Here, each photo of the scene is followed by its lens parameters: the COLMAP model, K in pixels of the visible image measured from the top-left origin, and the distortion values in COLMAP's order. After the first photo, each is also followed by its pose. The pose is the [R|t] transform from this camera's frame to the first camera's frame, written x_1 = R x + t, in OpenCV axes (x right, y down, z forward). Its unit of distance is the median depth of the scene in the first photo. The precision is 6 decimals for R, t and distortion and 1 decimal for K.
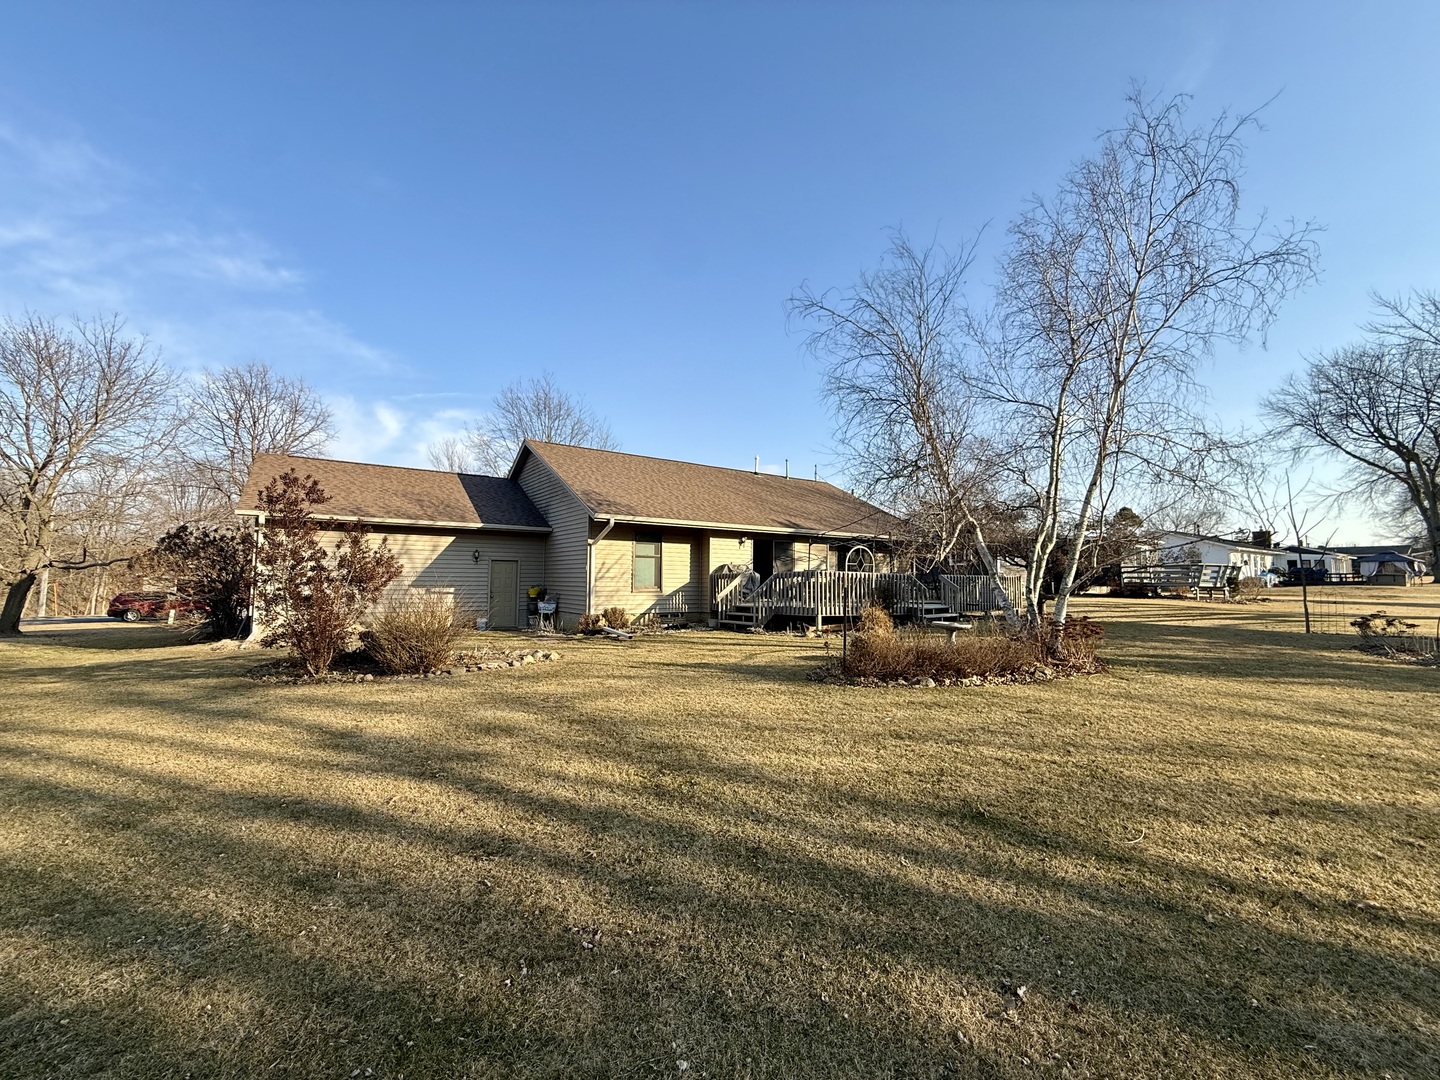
lens RADIAL K [[573.9, 0, 716.6], [0, 573.9, 539.5], [0, 0, 1]] dist [0.000220, -0.000108]
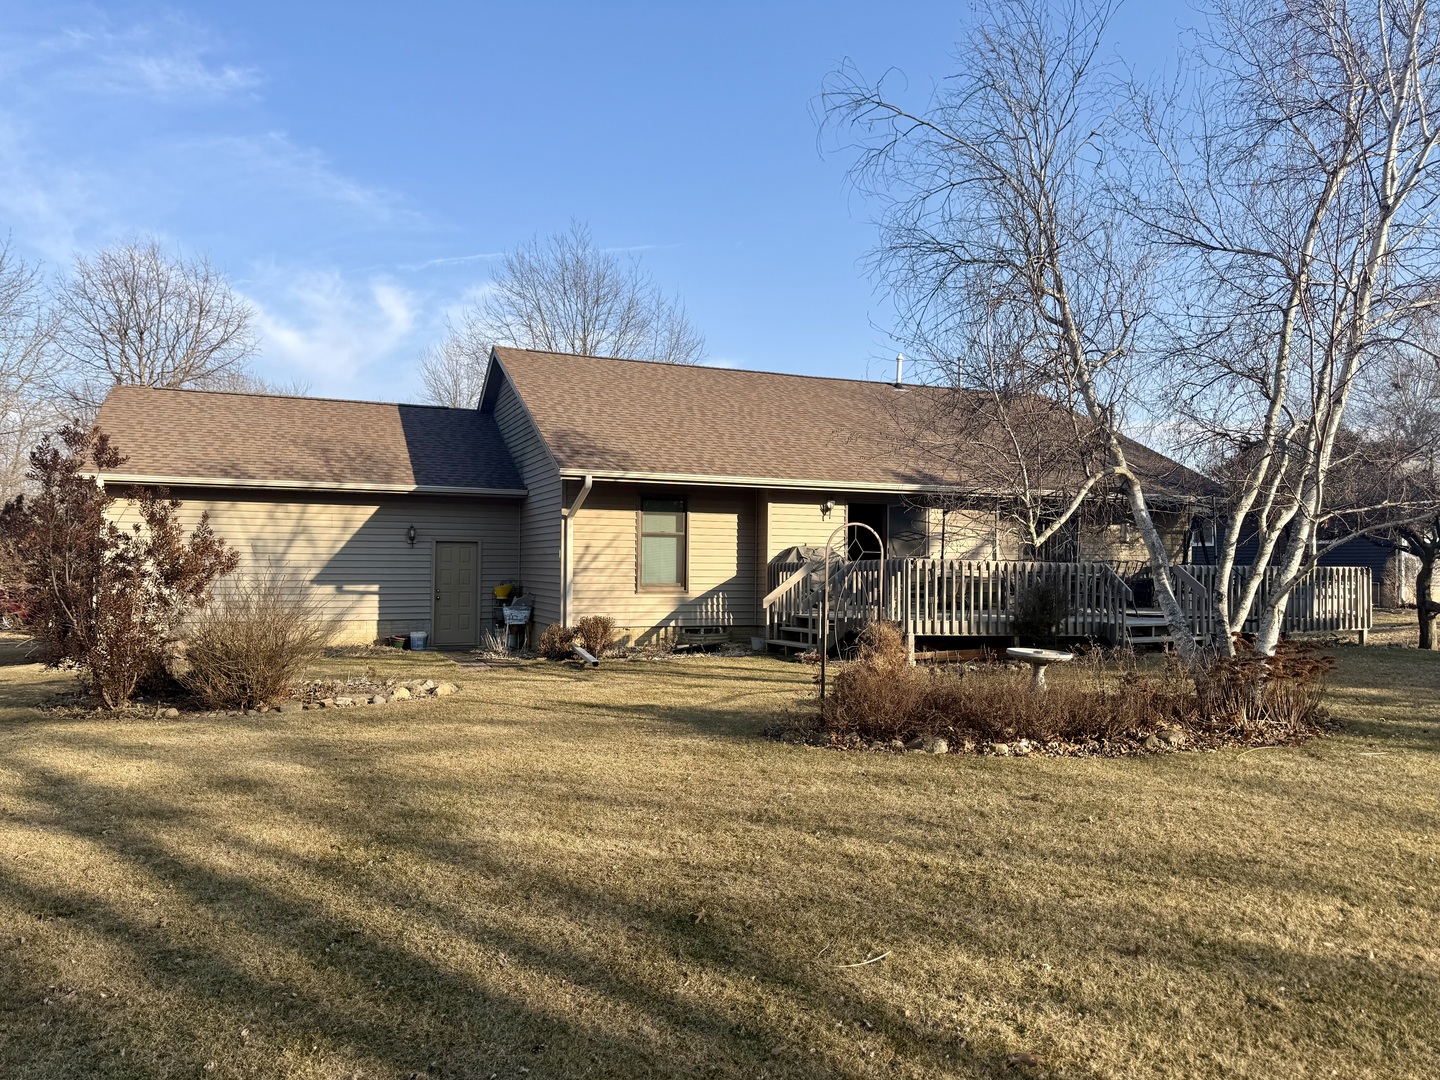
lens RADIAL K [[1007.9, 0, 723.1], [0, 1007.9, 562.8], [0, 0, 1]] dist [0.094299, -0.135439]
pose [[0.977137, -0.000369, -0.212612, 0.193237], [0.014241, 0.997866, 0.063716, -0.009689], [0.212135, -0.065287, 0.975057, -0.047428]]
